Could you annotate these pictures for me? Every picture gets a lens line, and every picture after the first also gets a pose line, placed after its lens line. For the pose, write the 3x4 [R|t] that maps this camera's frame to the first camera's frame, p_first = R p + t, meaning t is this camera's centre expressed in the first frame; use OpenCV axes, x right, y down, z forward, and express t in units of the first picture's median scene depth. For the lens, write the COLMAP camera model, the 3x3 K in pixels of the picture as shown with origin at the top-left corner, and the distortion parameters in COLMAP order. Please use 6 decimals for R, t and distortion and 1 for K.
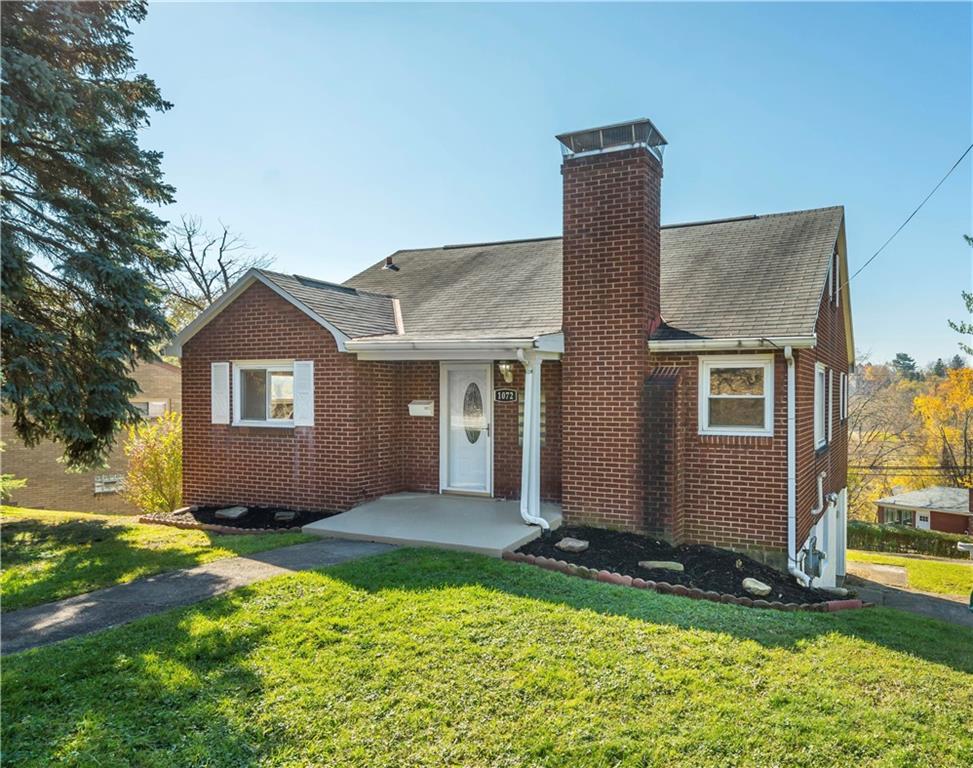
lens RADIAL K [[616.9, 0, 485.3], [0, 616.9, 384.5], [0, 0, 1]] dist [-0.000477, 0.001525]
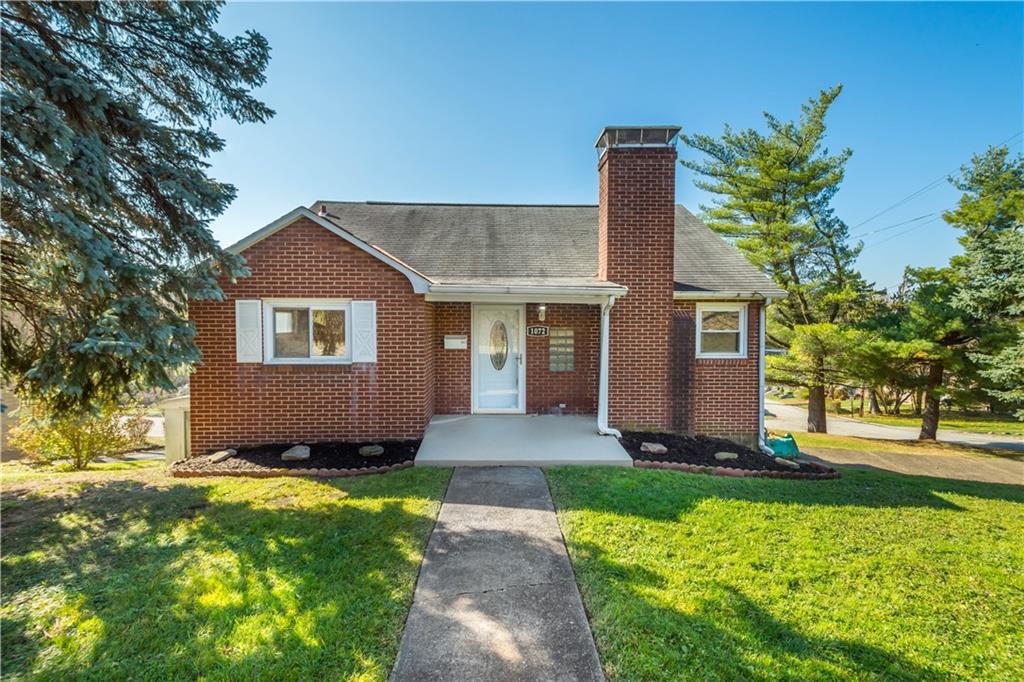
lens RADIAL K [[450.0, 0, 514.6], [0, 450.0, 323.6], [0, 0, 1]] dist [0.003948, 0.000260]
pose [[0.909573, -0.006017, 0.415501, -0.399220], [-0.002253, 0.999809, 0.019410, -0.015208], [-0.415538, -0.018591, 0.909386, 0.204365]]
